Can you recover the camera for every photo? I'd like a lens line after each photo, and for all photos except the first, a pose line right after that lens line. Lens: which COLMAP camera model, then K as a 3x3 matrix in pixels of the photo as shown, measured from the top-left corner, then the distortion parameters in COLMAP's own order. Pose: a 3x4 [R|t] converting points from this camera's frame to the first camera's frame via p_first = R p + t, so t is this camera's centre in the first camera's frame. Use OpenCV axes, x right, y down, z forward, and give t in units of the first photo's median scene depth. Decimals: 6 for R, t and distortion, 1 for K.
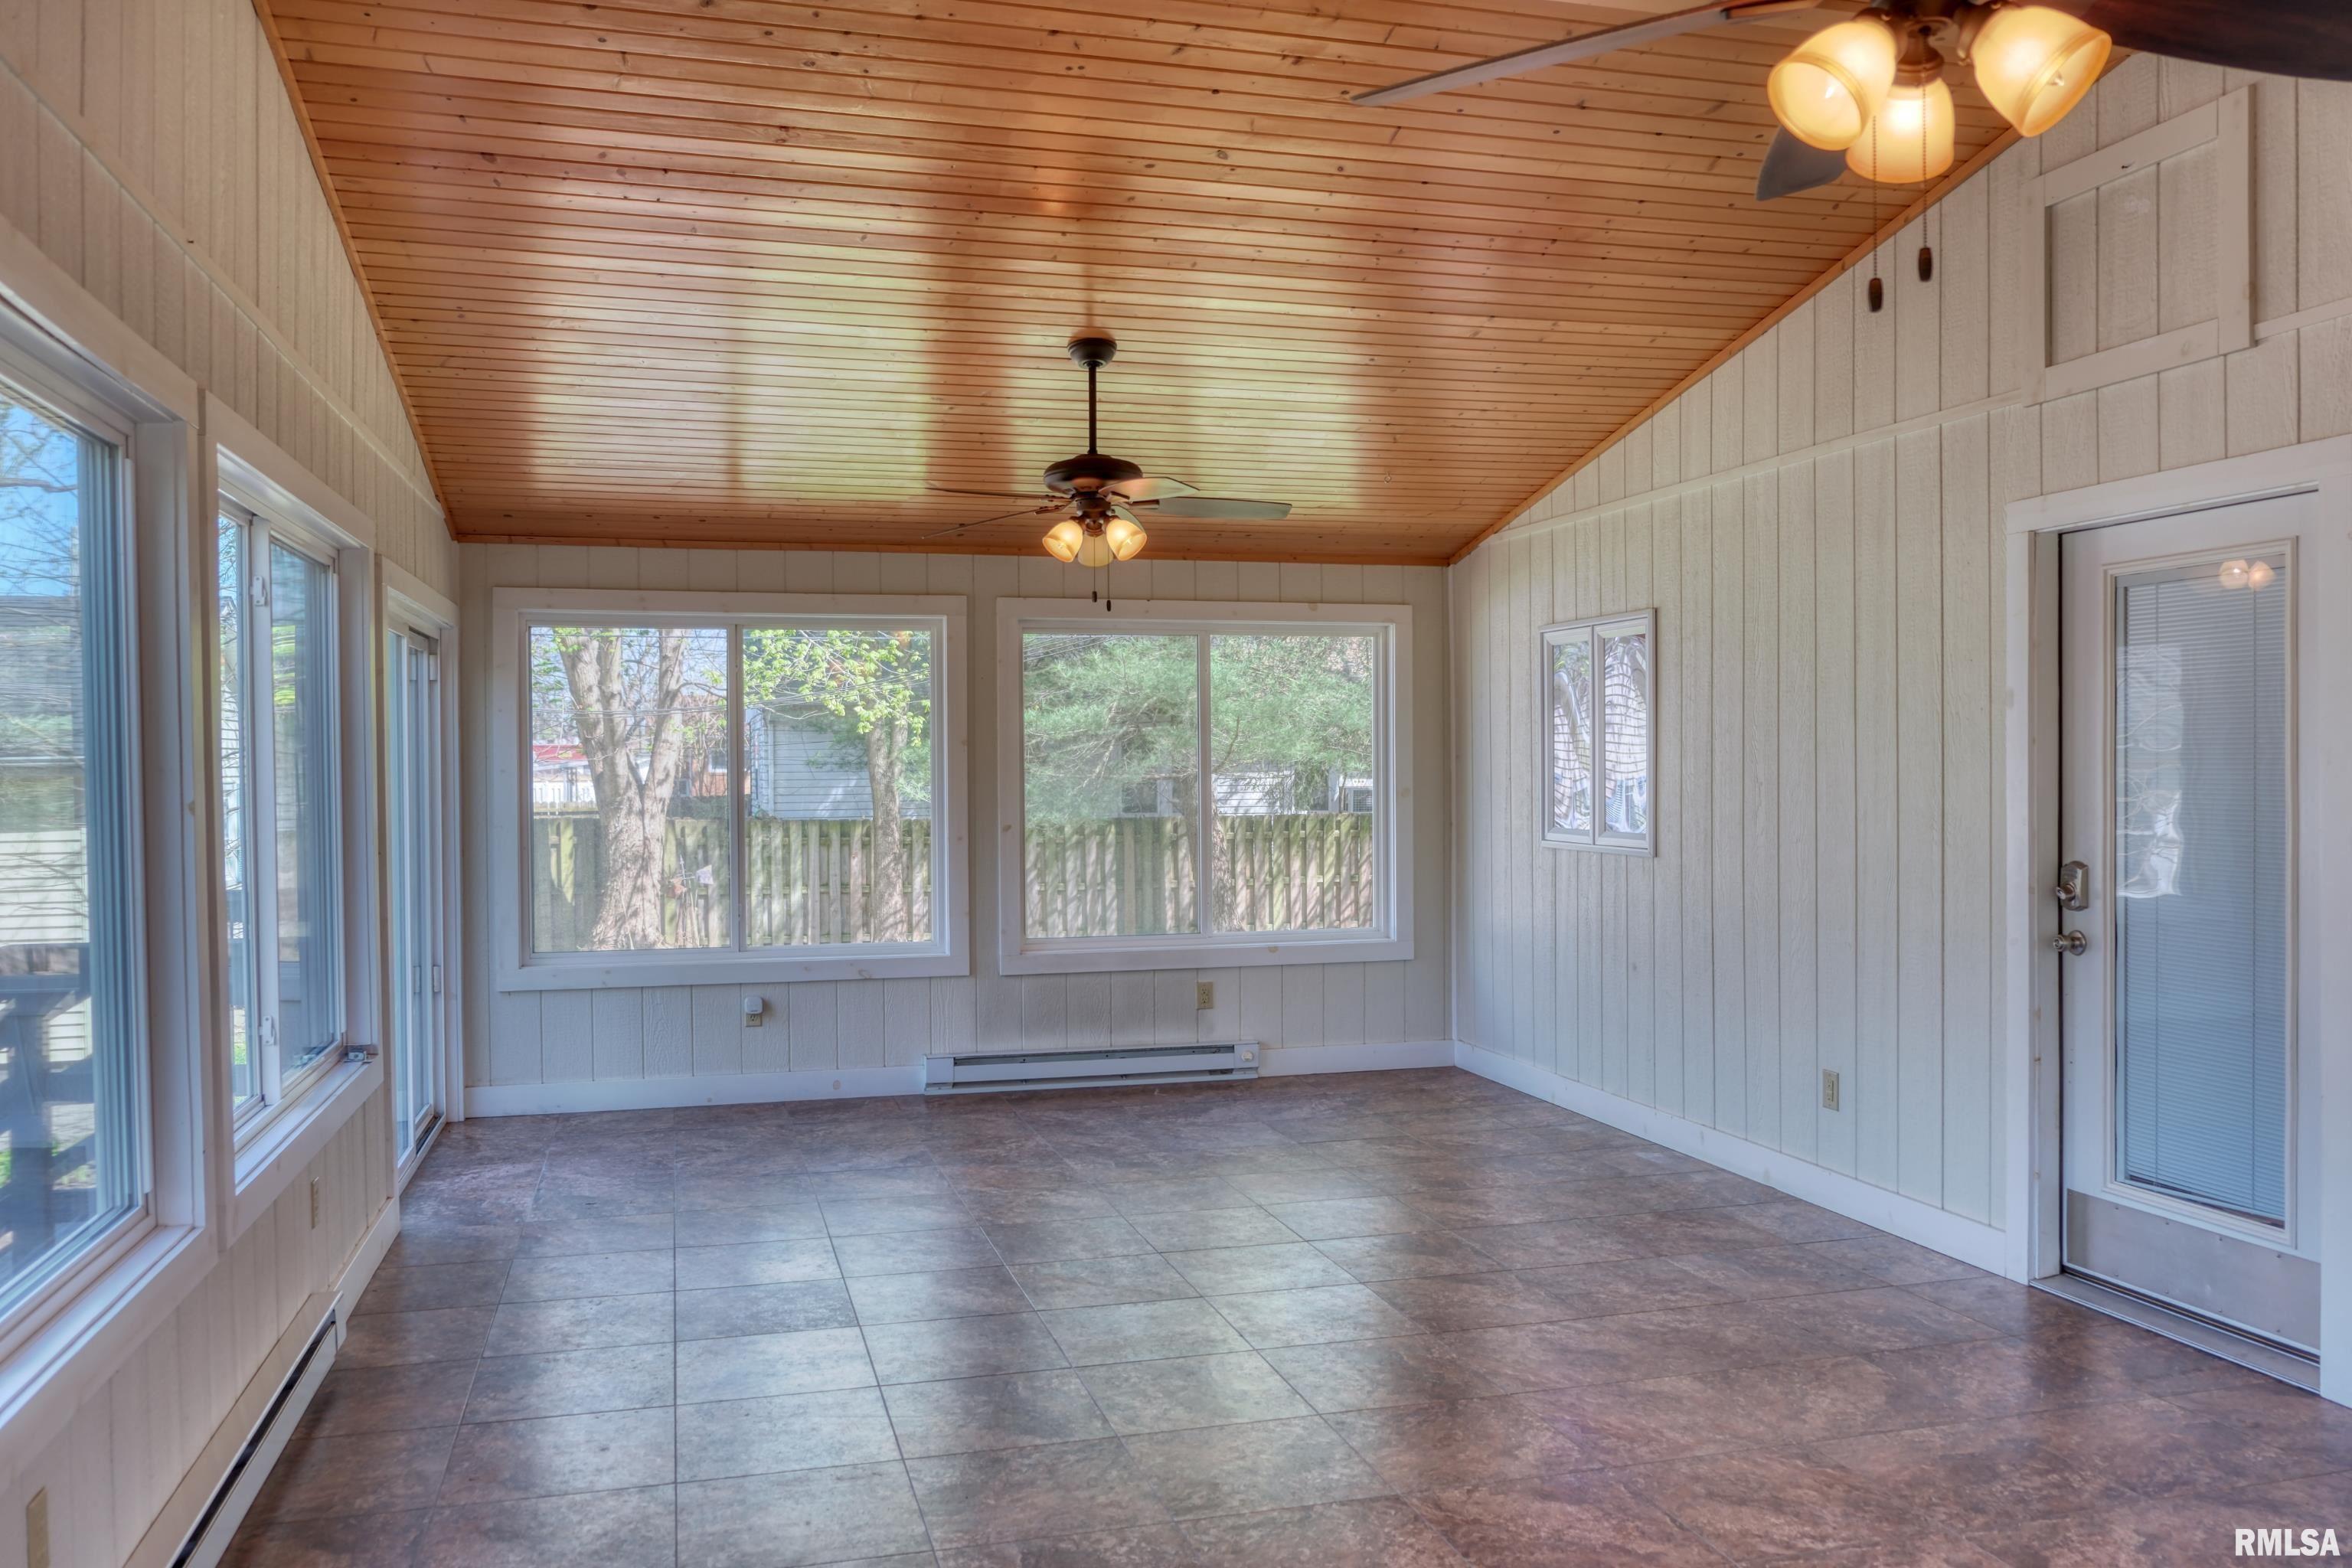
lens RADIAL K [[1825.5, 0, 1178.5], [0, 1825.5, 792.2], [0, 0, 1]] dist [-0.072273, 0.118610]
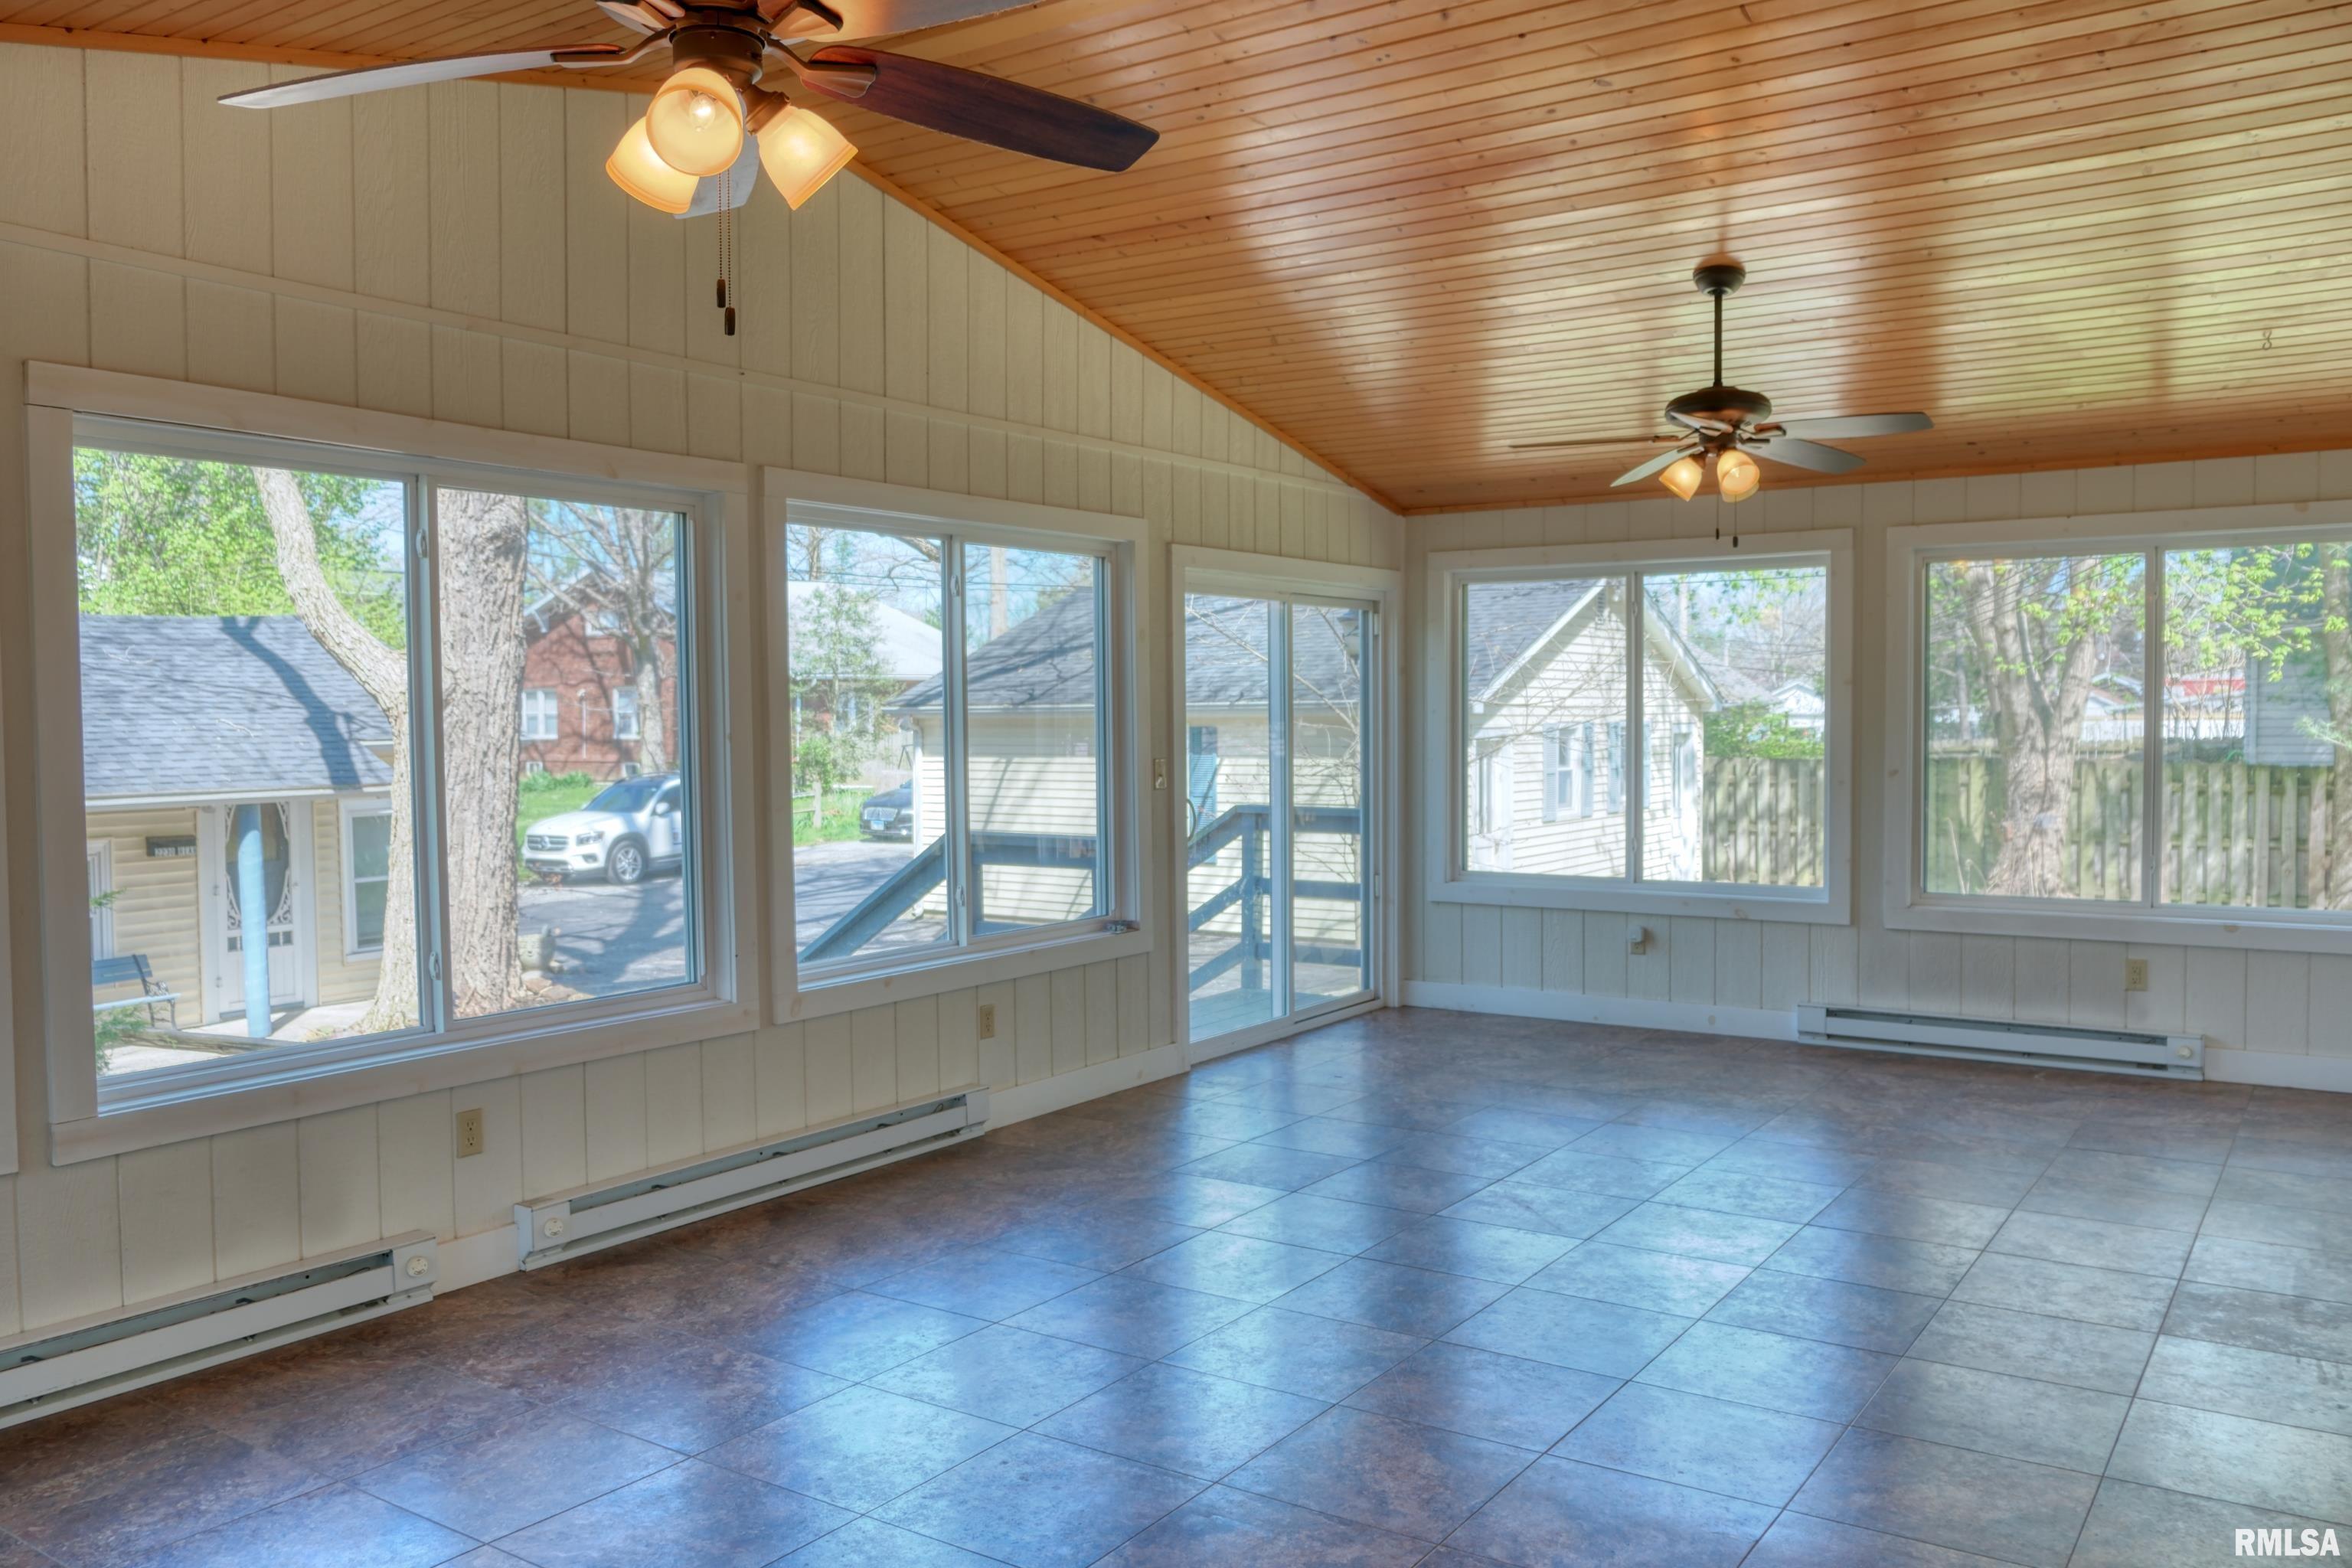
lens RADIAL K [[1821.4, 0, 1176.0], [0, 1821.4, 784.0], [0, 0, 1]] dist [-0.007440, -0.004408]
pose [[0.646379, 0.031137, -0.762381, 0.381568], [-0.007793, 0.999384, 0.034209, -0.003596], [0.762977, -0.016171, 0.646224, 0.111690]]
